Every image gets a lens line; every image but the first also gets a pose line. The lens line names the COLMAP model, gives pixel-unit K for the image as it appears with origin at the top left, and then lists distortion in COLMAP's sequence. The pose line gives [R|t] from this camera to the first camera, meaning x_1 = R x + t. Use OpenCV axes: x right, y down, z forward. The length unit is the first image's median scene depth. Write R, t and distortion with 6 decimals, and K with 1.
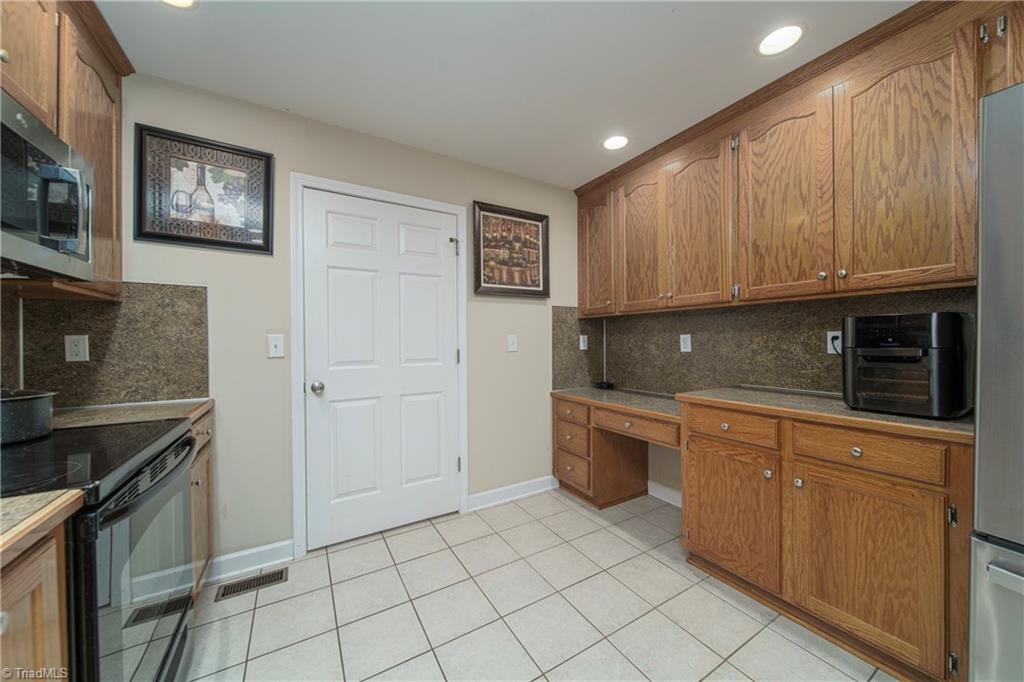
lens RADIAL K [[362.3, 0, 511.7], [0, 362.3, 343.4], [0, 0, 1]] dist [0.000548, 0.000066]
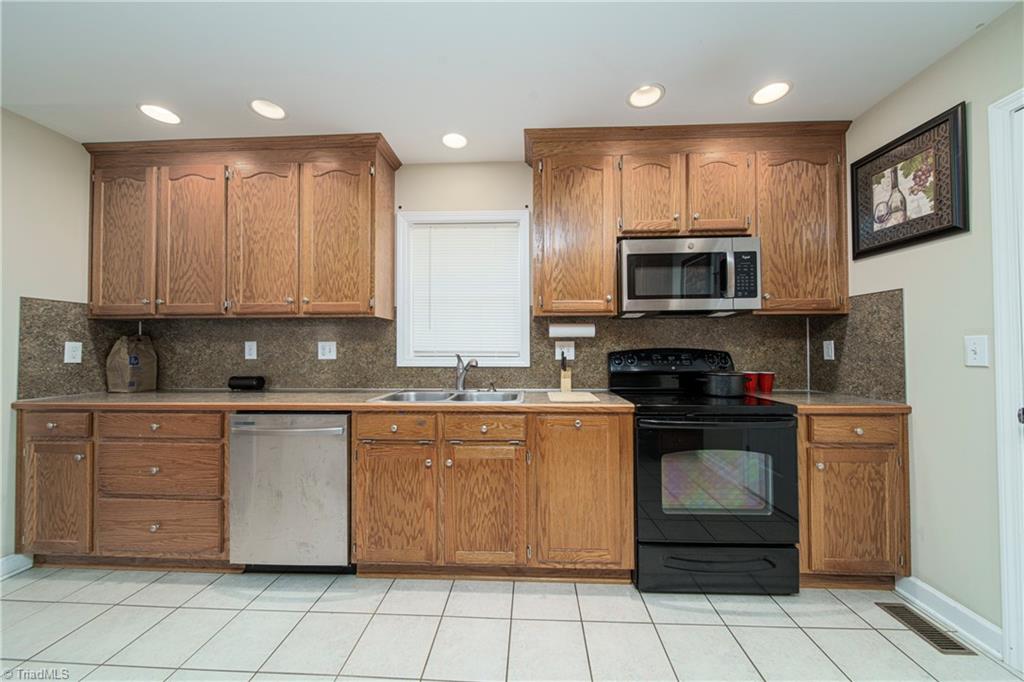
lens RADIAL K [[362.3, 0, 511.7], [0, 362.3, 343.4], [0, 0, 1]] dist [0.000548, 0.000066]
pose [[-0.553636, -0.003991, -0.832749, 0.555006], [0.000988, 0.999985, -0.005449, -0.006062], [0.832758, -0.003839, -0.553624, 0.681651]]
